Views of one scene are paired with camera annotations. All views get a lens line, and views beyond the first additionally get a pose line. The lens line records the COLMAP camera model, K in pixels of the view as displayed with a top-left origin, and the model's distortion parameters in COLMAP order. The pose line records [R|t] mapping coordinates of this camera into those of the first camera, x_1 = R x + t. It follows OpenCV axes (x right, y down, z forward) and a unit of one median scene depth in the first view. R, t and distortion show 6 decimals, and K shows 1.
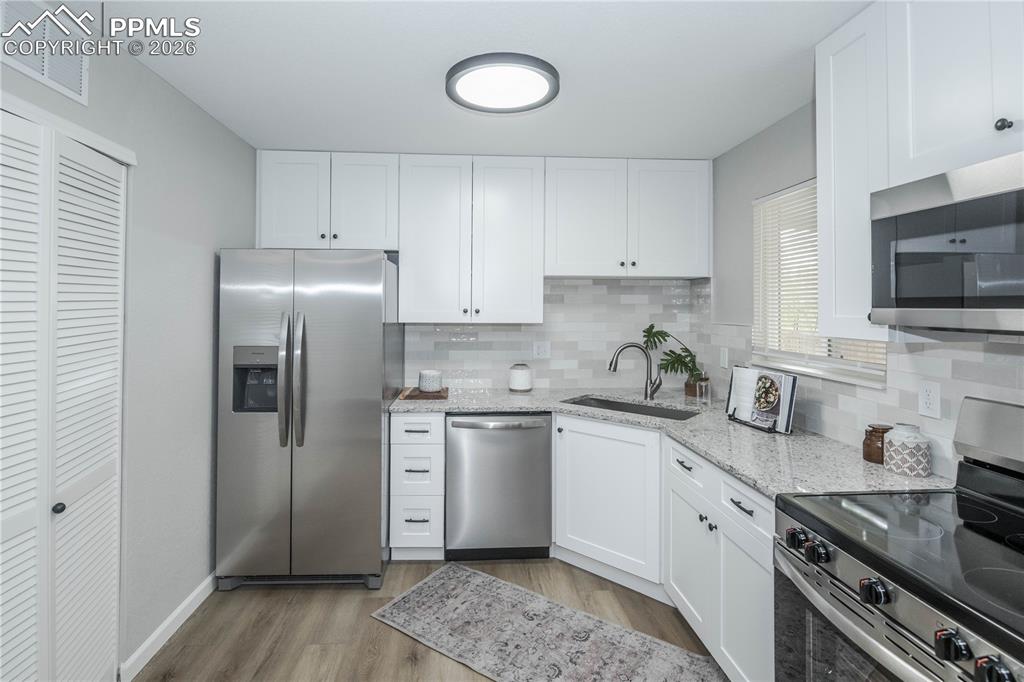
lens RADIAL K [[497.1, 0, 485.6], [0, 497.1, 303.0], [0, 0, 1]] dist [-0.001617, -0.003937]
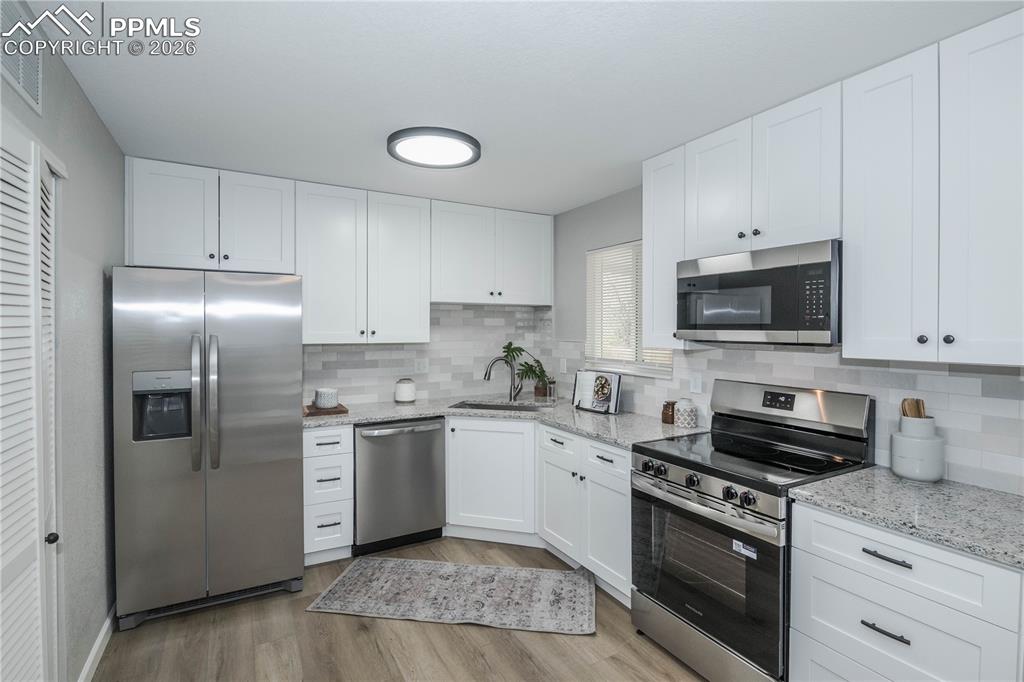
lens RADIAL K [[497.1, 0, 513.3], [0, 497.1, 337.2], [0, 0, 1]] dist [-0.001617, -0.003937]
pose [[0.891246, -0.010016, 0.453410, -0.292165], [-0.002888, 0.999610, 0.027760, -0.005534], [-0.453512, -0.026050, 0.890870, -0.157764]]
